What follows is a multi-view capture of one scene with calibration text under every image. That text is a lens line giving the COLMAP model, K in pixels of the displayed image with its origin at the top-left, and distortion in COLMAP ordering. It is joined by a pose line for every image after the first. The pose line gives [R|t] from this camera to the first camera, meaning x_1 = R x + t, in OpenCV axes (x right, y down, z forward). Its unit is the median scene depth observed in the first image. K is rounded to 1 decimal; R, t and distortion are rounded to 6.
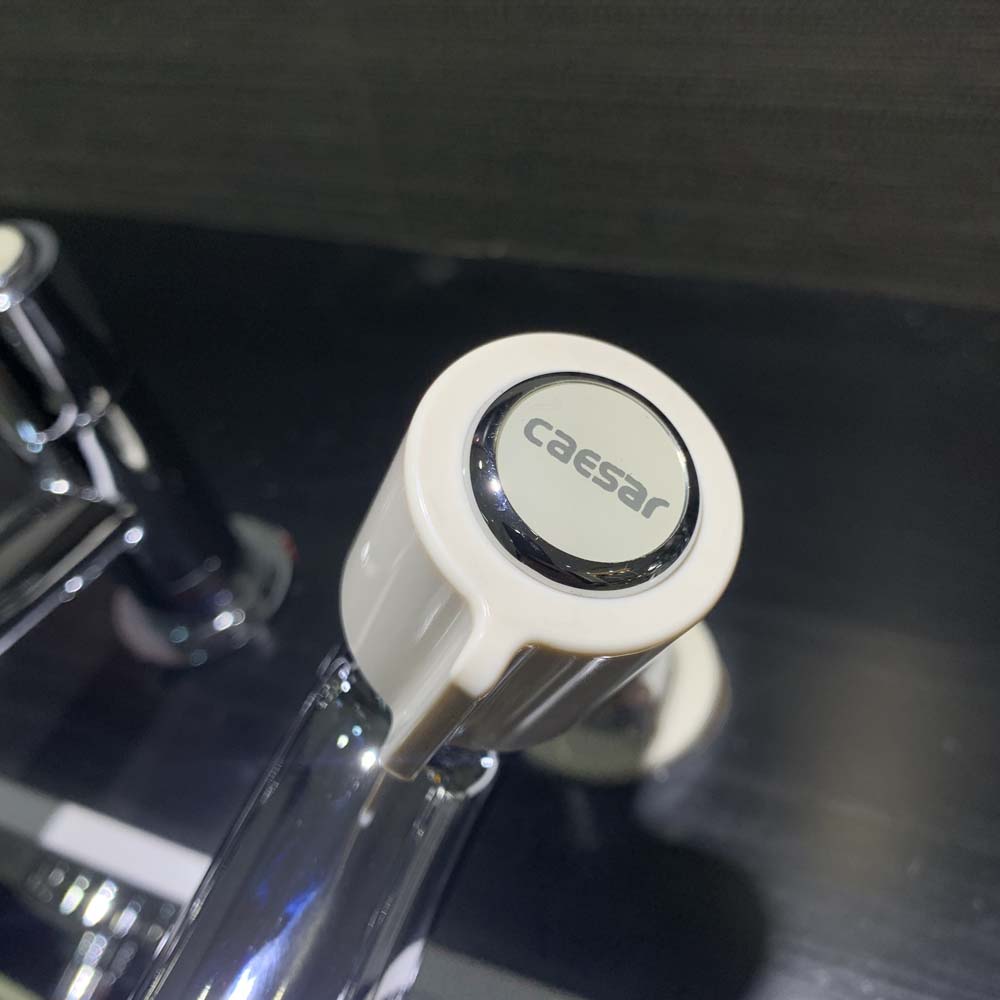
lens RADIAL K [[1059.7, 0, 523.6], [0, 1059.7, 500.1], [0, 0, 1]] dist [-0.023942, 0.000000]
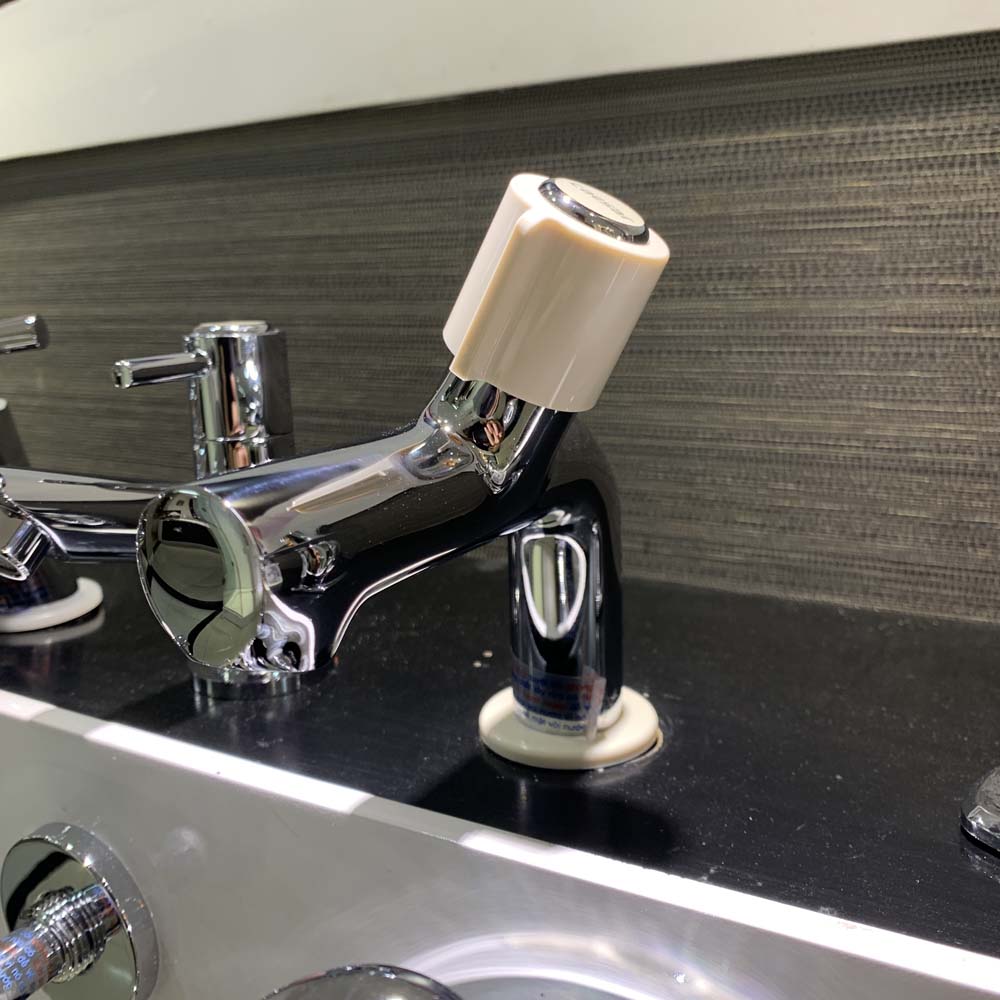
lens RADIAL K [[1059.7, 0, 500.7], [0, 1059.7, 493.8], [0, 0, 1]] dist [-0.023942, 0.000000]
pose [[0.978270, 0.180809, -0.101468, 0.141946], [-0.205531, 0.781269, -0.589385, 1.314795], [-0.027292, 0.597433, 0.801454, -0.296140]]
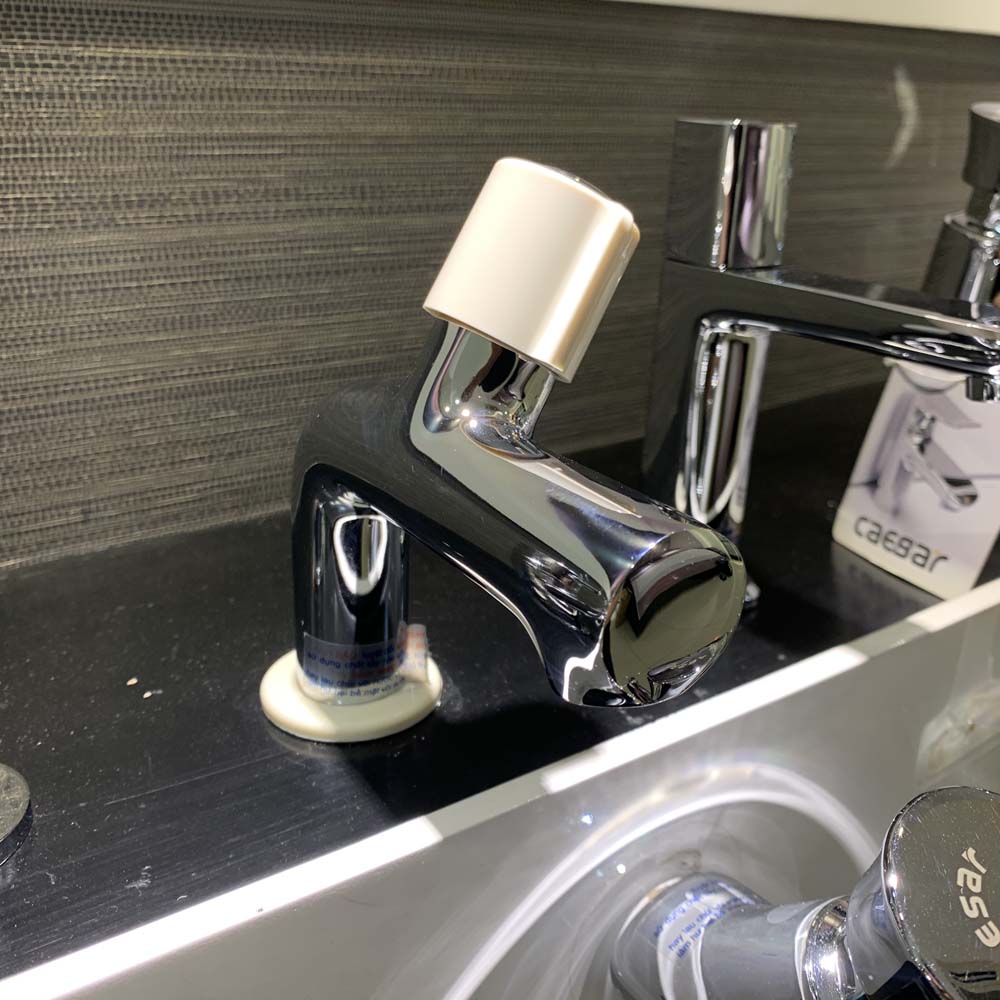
lens RADIAL K [[1059.7, 0, 517.6], [0, 1059.7, 488.3], [0, 0, 1]] dist [-0.023942, 0.000000]
pose [[0.545430, -0.092747, 0.833009, -1.525249], [0.560106, 0.779693, -0.279931, 0.823011], [-0.623528, 0.619256, 0.477216, 0.265410]]
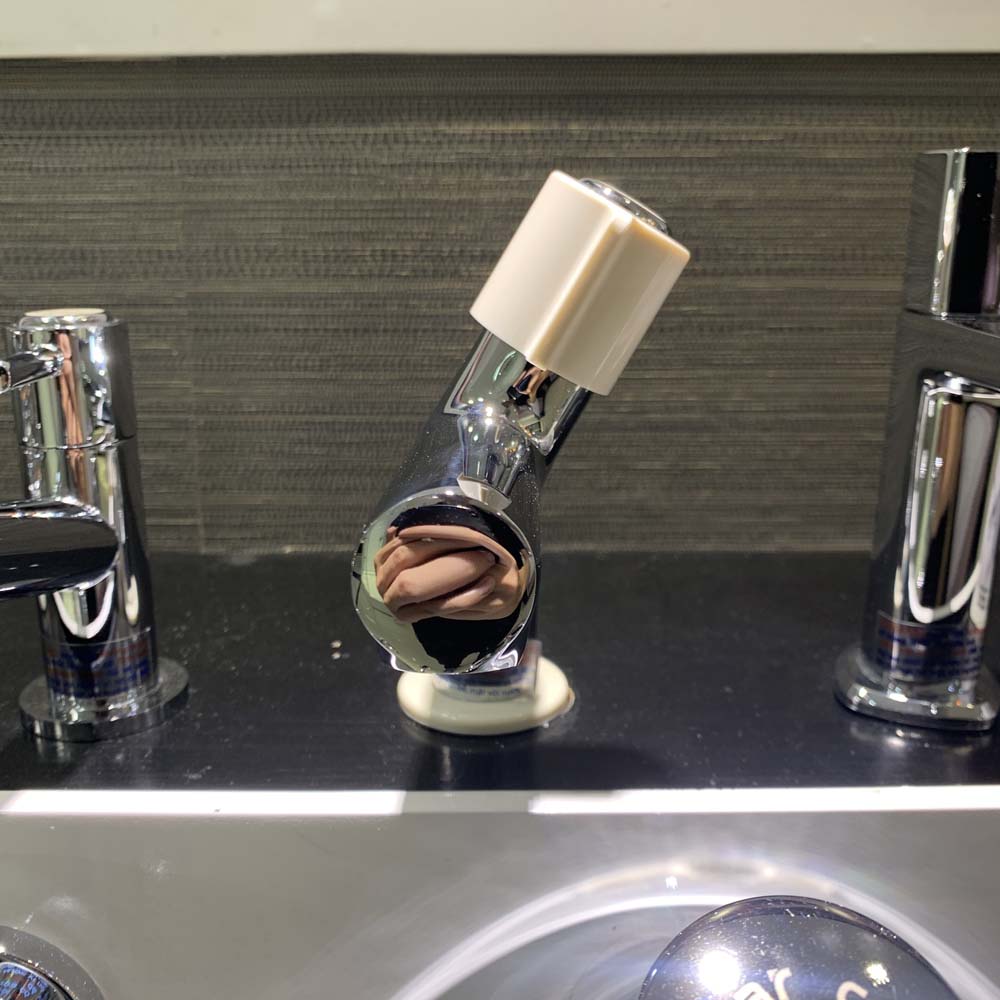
lens RADIAL K [[1059.7, 0, 528.5], [0, 1059.7, 501.6], [0, 0, 1]] dist [-0.023942, 0.000000]
pose [[0.908620, 0.080193, 0.409852, -0.791246], [0.183678, 0.804637, -0.564643, 1.352903], [-0.375063, 0.588327, 0.716380, -0.182328]]
